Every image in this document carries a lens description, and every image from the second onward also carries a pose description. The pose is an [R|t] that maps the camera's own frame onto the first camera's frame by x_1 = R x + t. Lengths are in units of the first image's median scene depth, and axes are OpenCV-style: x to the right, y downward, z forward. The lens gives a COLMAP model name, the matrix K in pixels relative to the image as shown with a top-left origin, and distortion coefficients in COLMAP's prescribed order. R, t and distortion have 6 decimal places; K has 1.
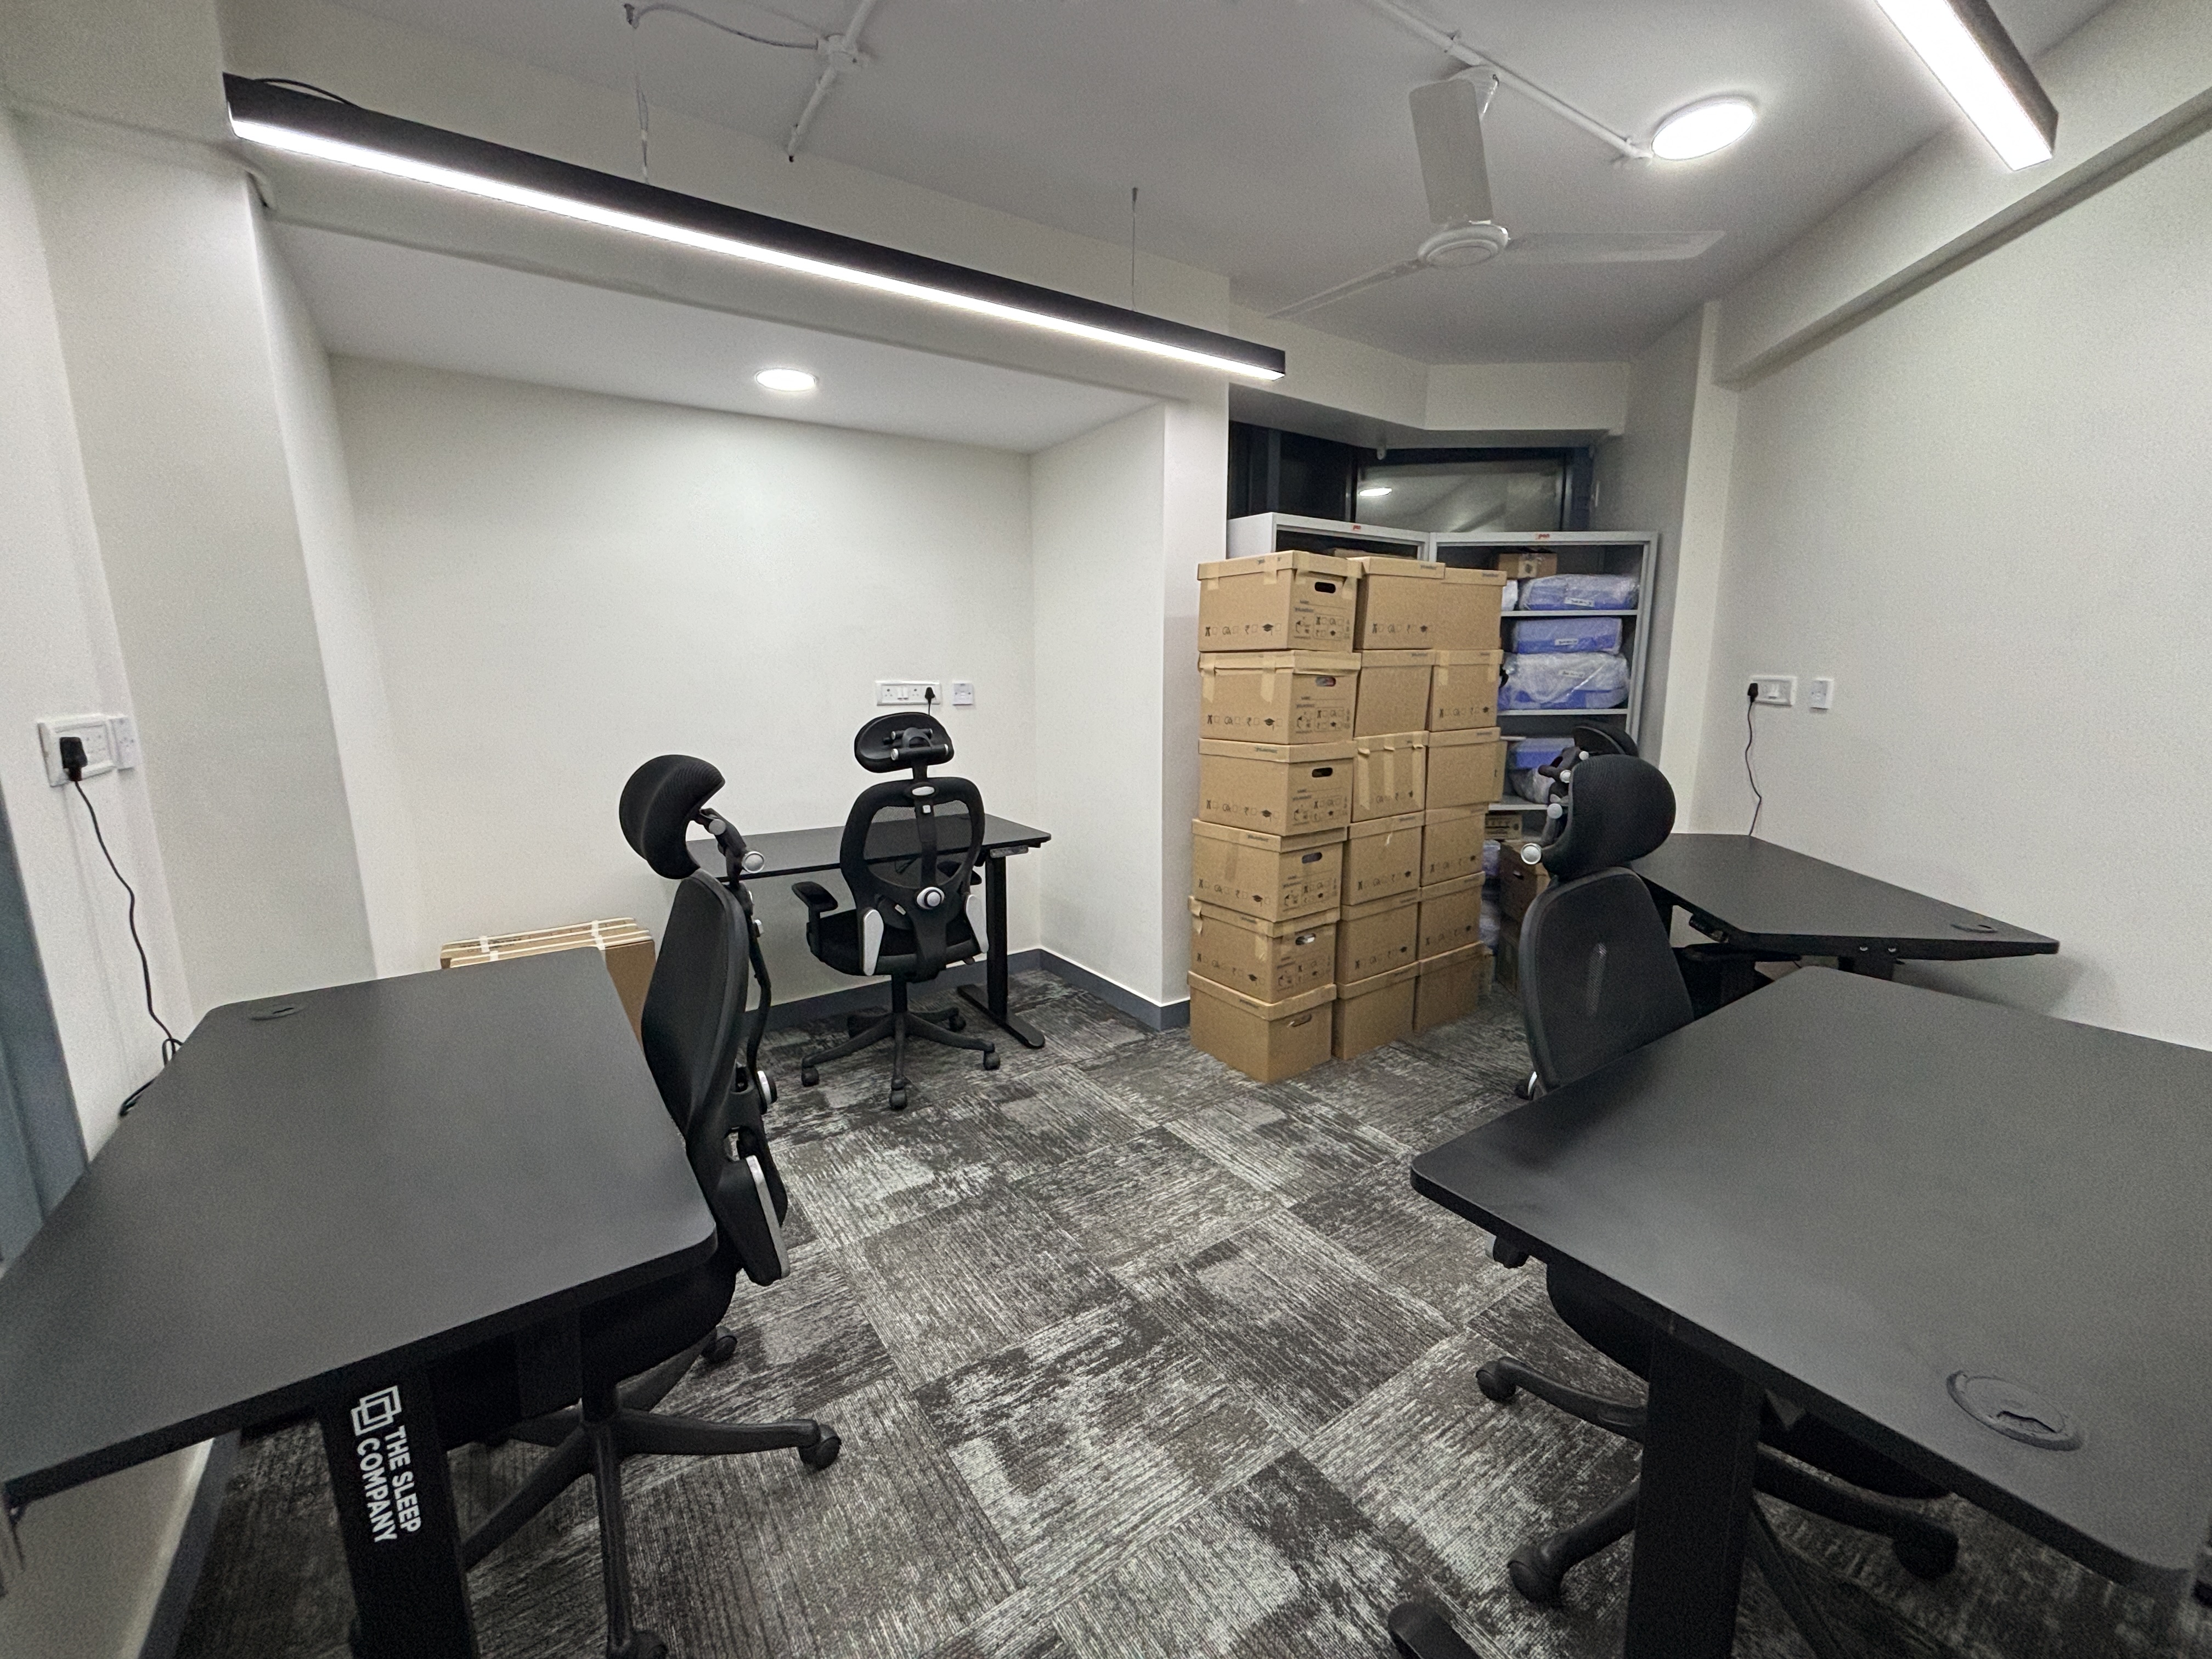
lens RADIAL K [[892.9, 0, 1100.5], [0, 892.9, 821.6], [0, 0, 1]] dist [0.000677, 0.000002]
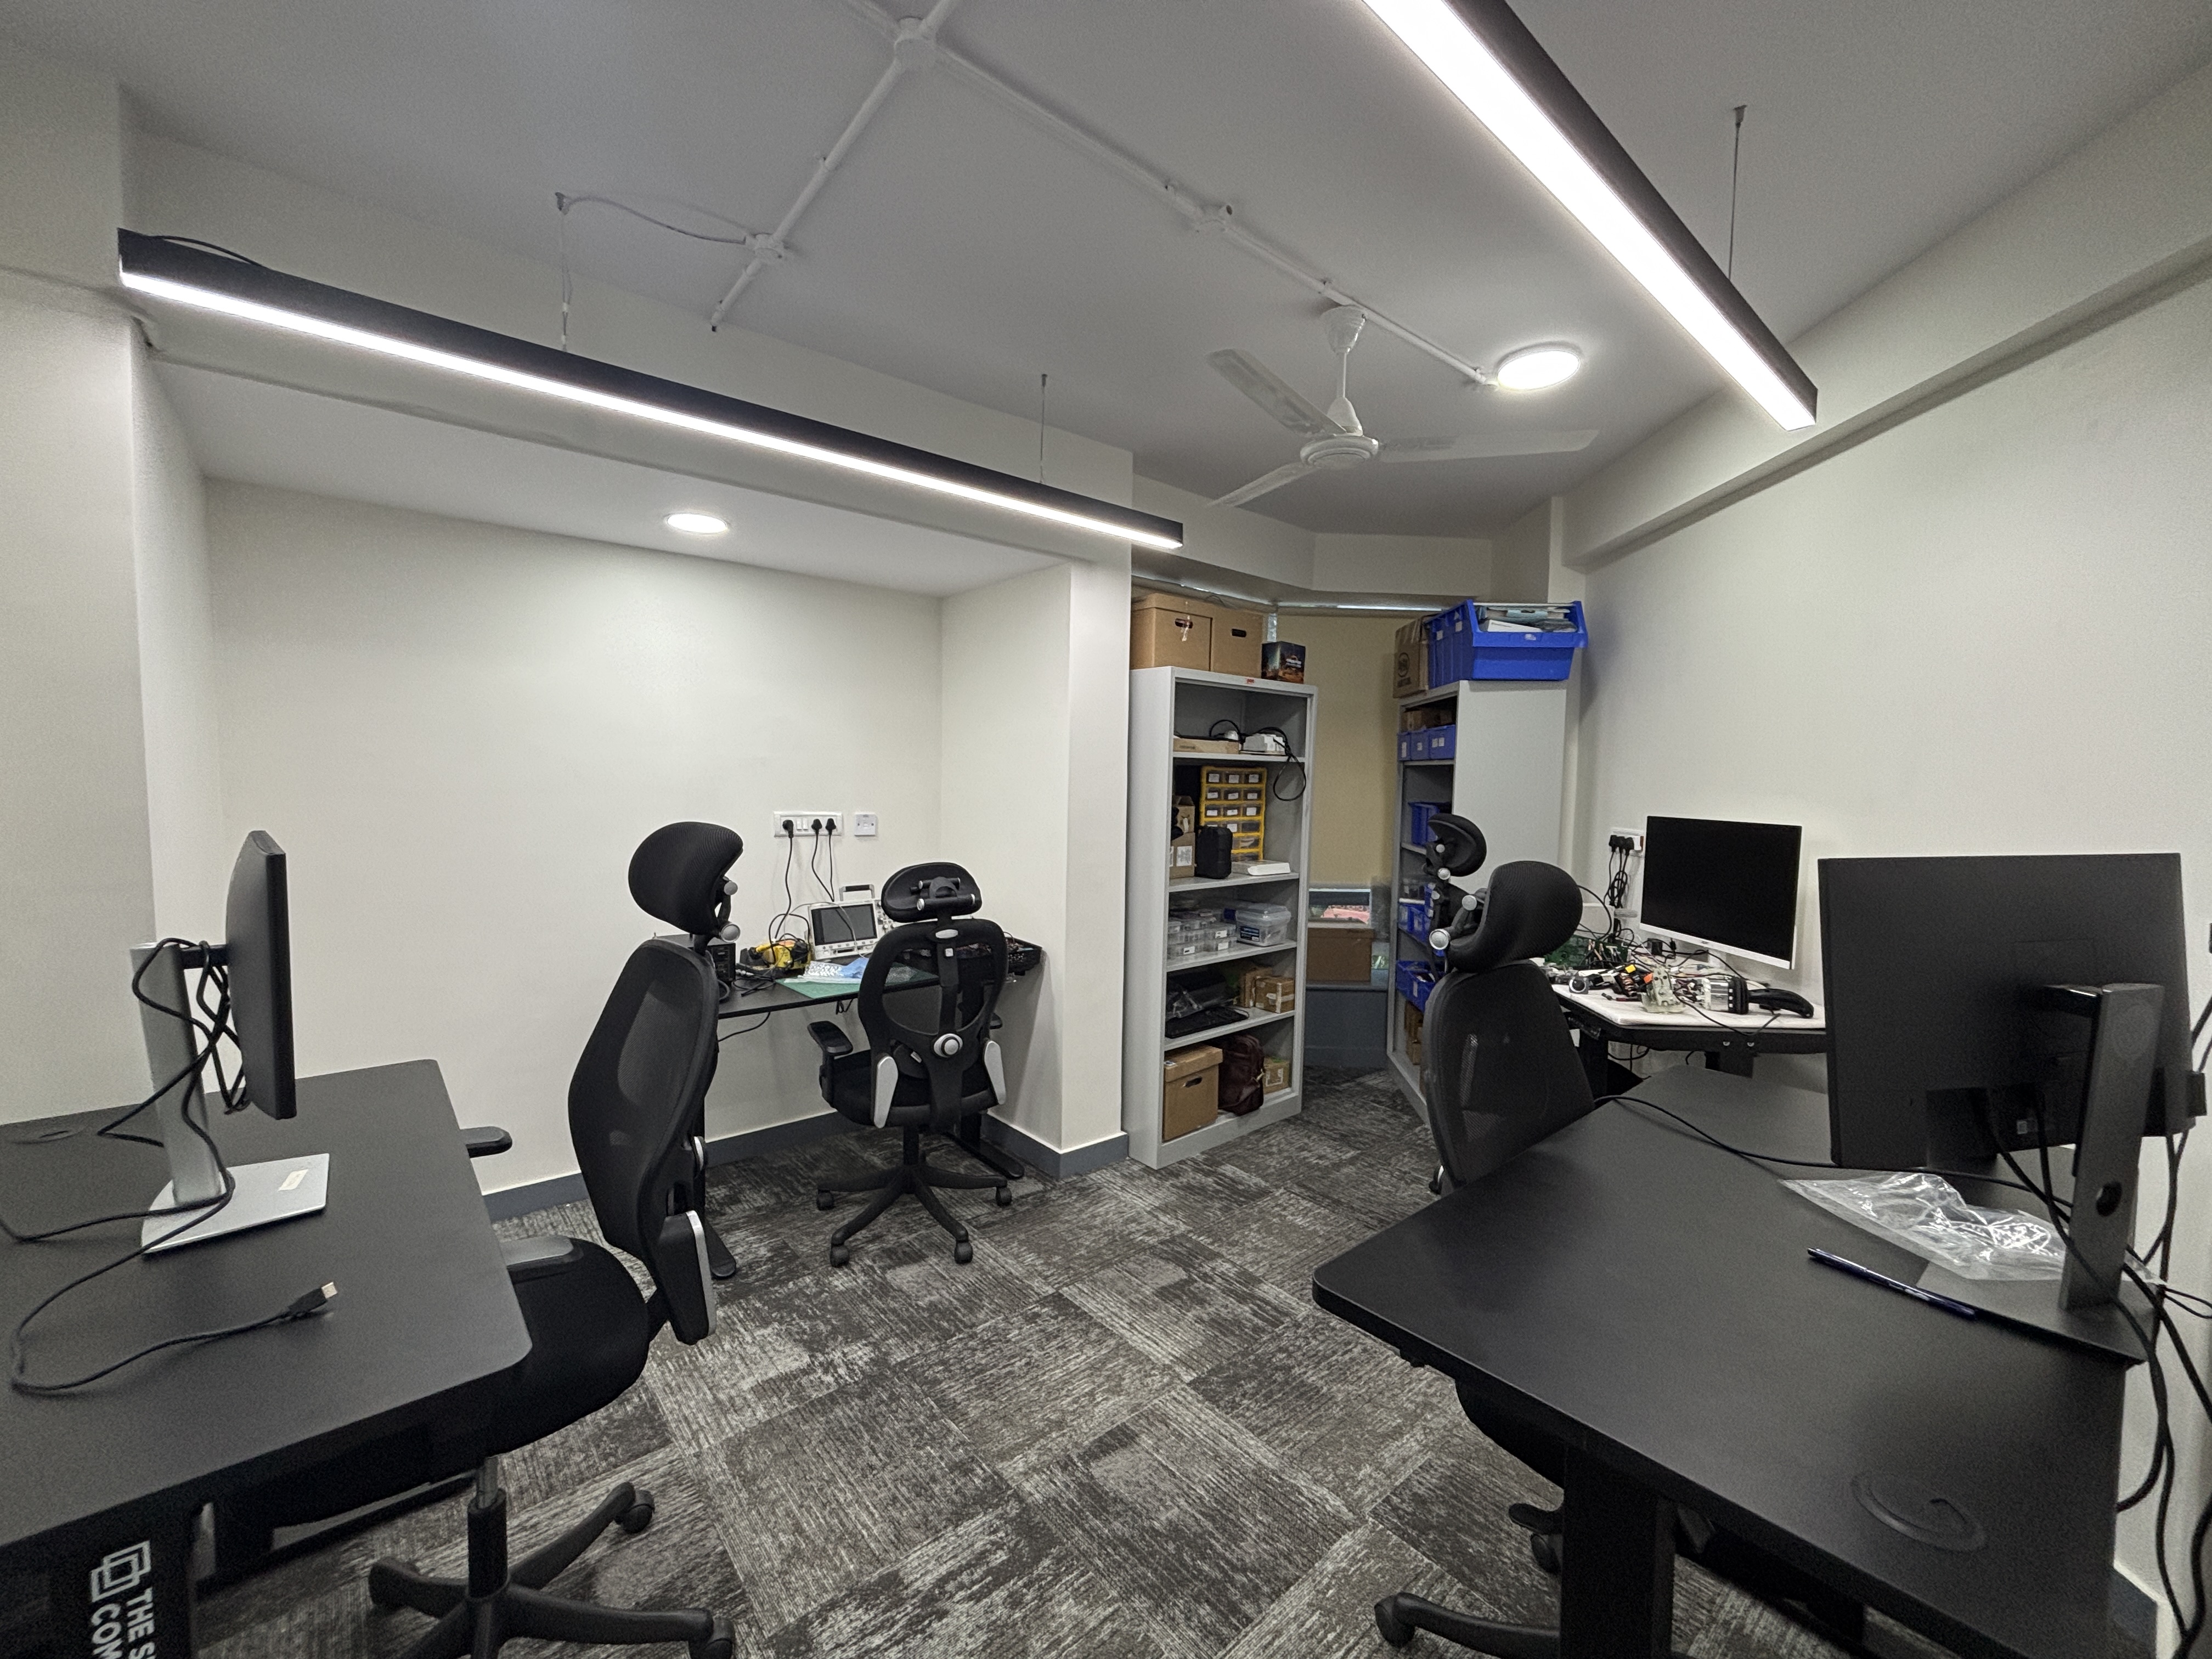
lens RADIAL K [[892.9, 0, 1101.3], [0, 892.9, 824.0], [0, 0, 1]] dist [0.000677, 0.000002]
pose [[0.994643, 0.020504, 0.101314, 0.009164], [-0.008098, 0.992573, -0.121378, -0.045745], [-0.103050, 0.119907, 0.987422, -0.006641]]
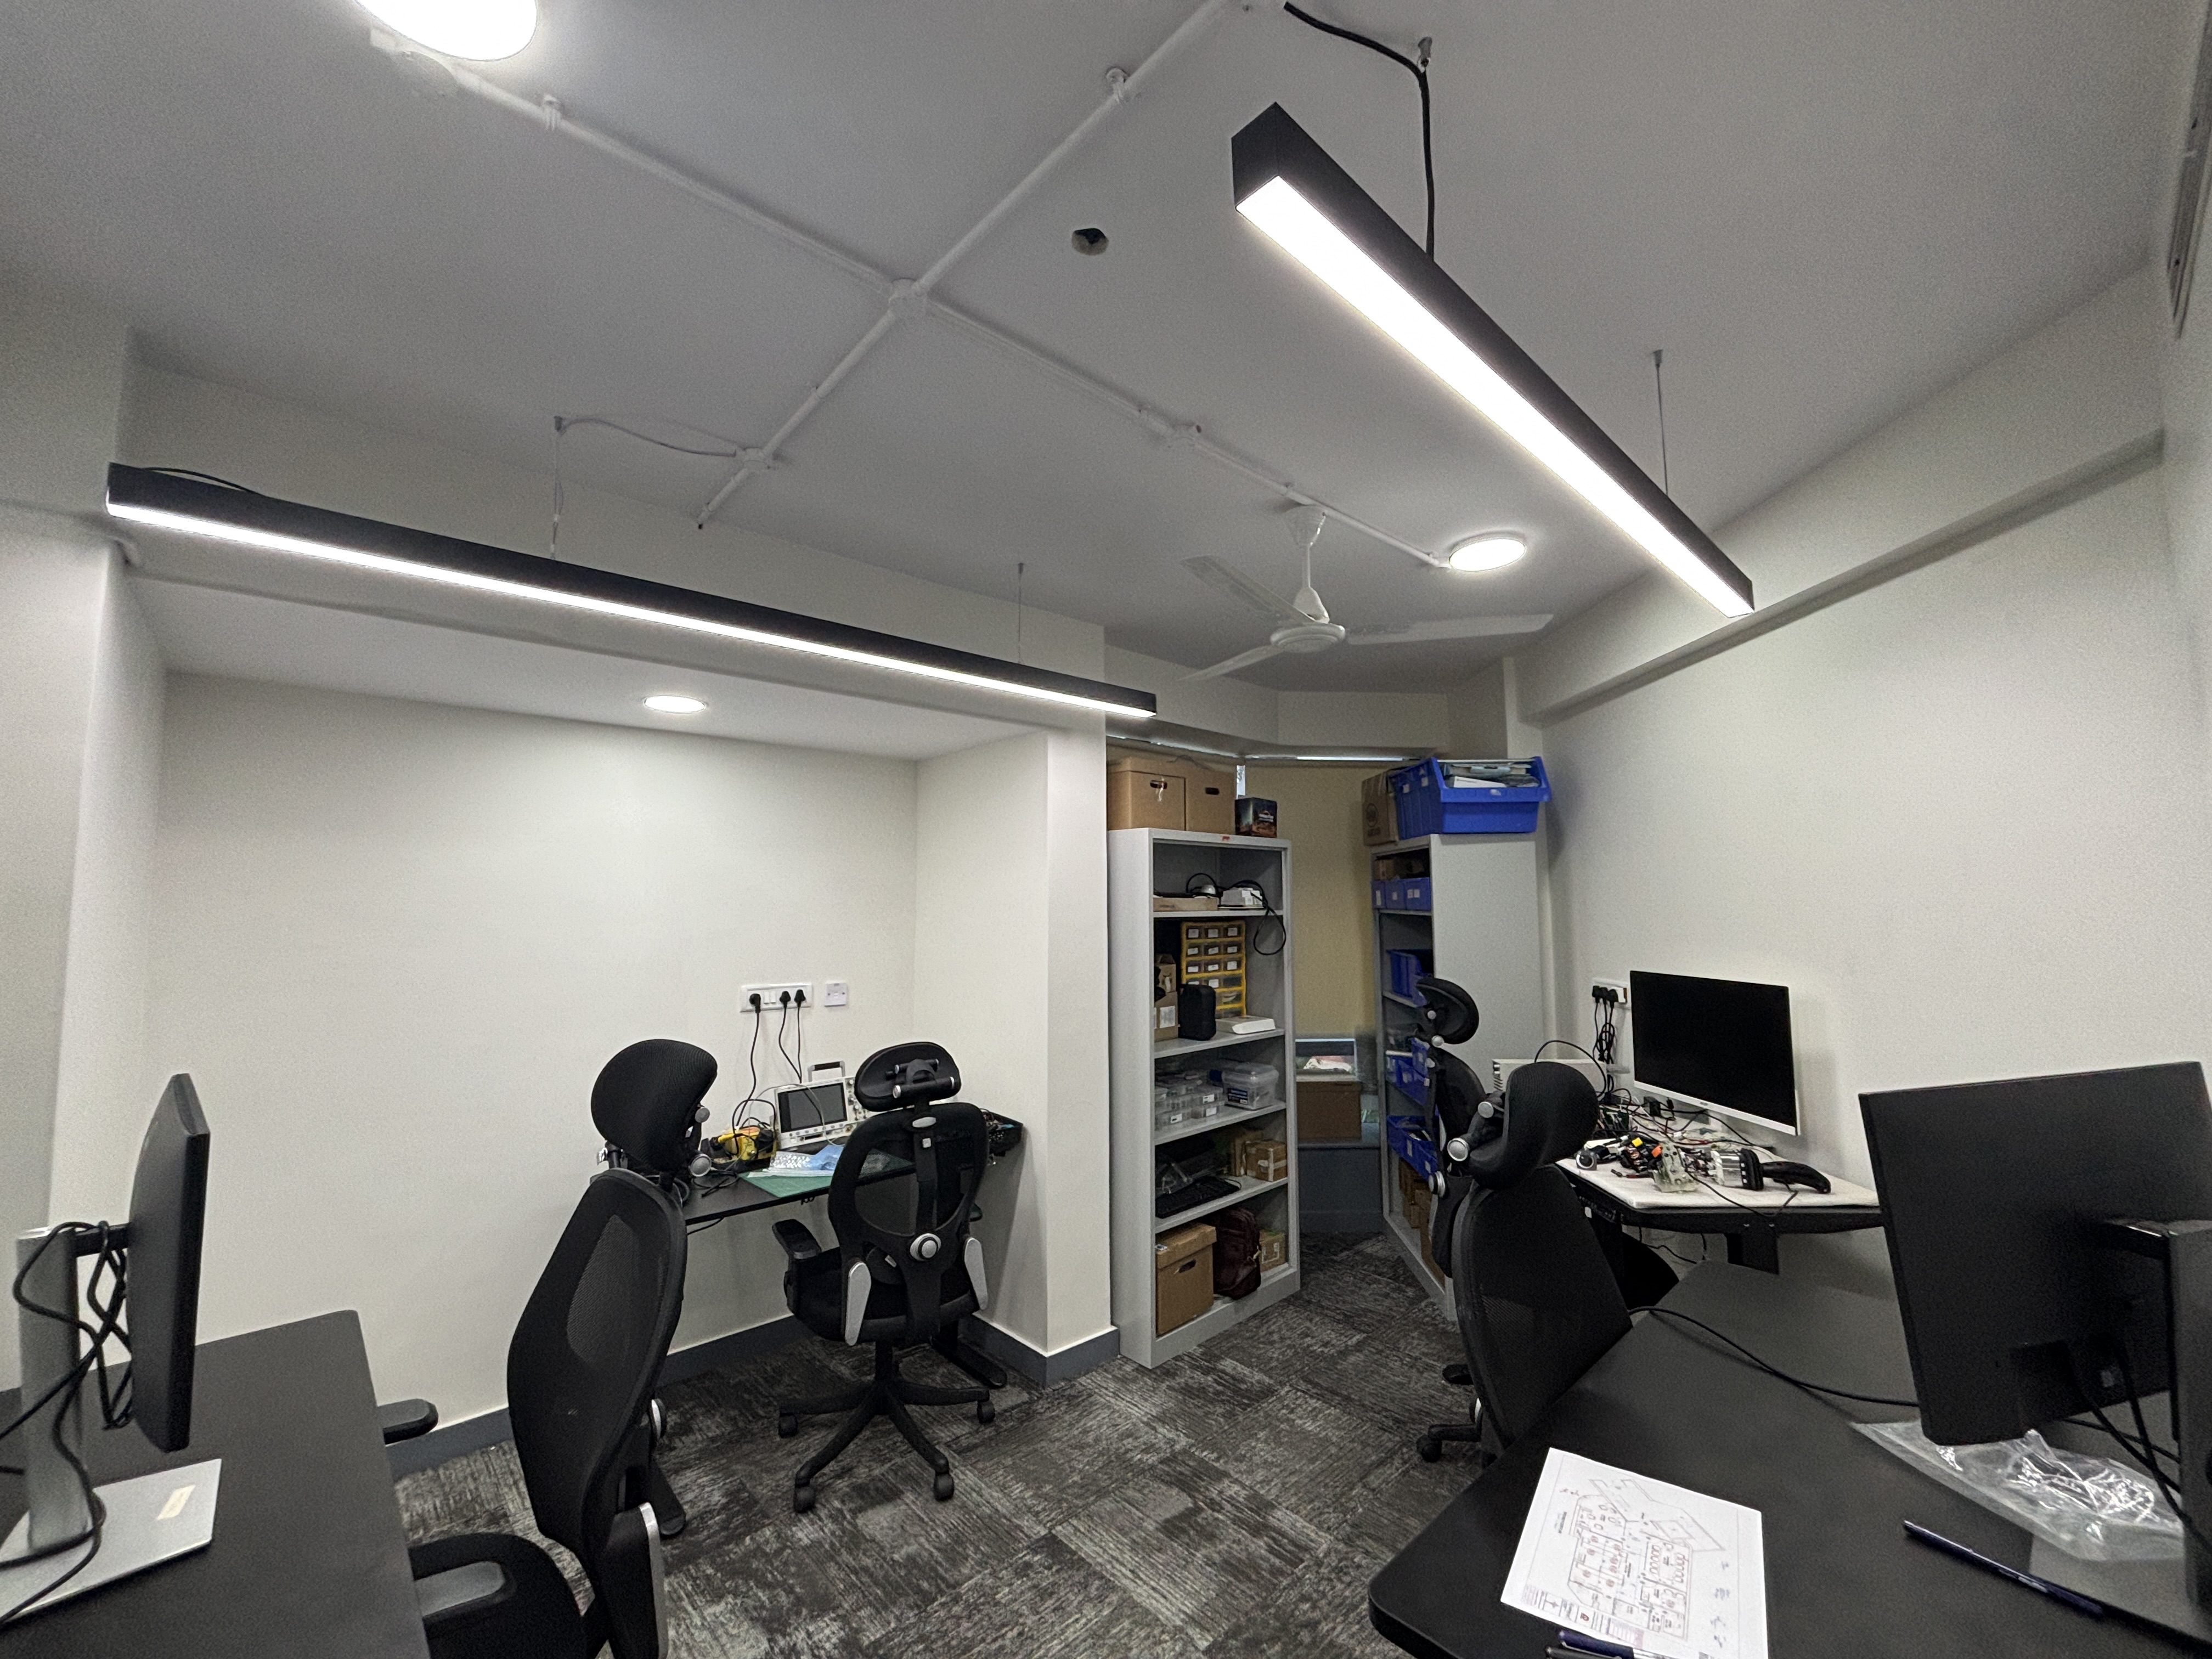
lens RADIAL K [[892.9, 0, 1103.1], [0, 892.9, 823.2], [0, 0, 1]] dist [0.000677, 0.000002]
pose [[0.990201, 0.013323, 0.139011, -0.011211], [0.024030, 0.964336, -0.263587, -0.102240], [-0.137565, 0.264345, 0.954567, 0.001114]]
